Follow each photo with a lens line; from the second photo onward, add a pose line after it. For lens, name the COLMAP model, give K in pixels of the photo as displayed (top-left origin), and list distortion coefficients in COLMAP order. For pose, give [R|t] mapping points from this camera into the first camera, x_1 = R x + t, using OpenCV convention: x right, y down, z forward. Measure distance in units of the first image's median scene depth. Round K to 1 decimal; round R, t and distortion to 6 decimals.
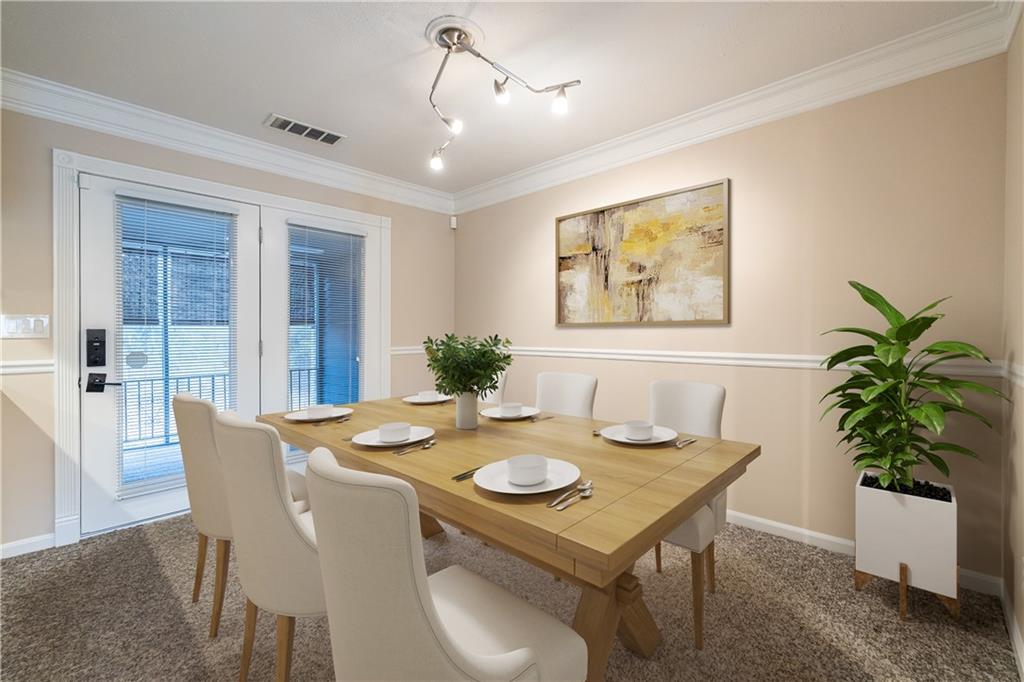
lens RADIAL K [[439.6, 0, 522.6], [0, 439.6, 335.0], [0, 0, 1]] dist [-0.000506, -0.000264]
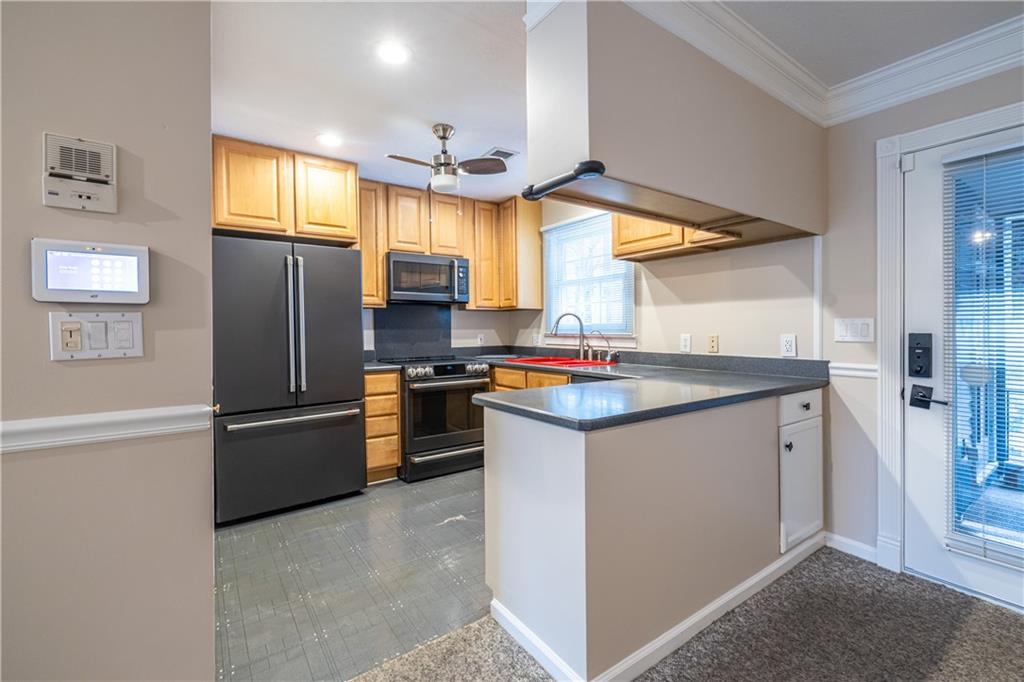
lens RADIAL K [[439.6, 0, 503.2], [0, 439.6, 325.6], [0, 0, 1]] dist [-0.000506, -0.000264]
pose [[-0.220556, 0.003369, -0.975368, 0.027778], [0.000816, 0.999994, 0.003270, -0.031405], [0.975374, -0.000074, -0.220558, 0.407284]]
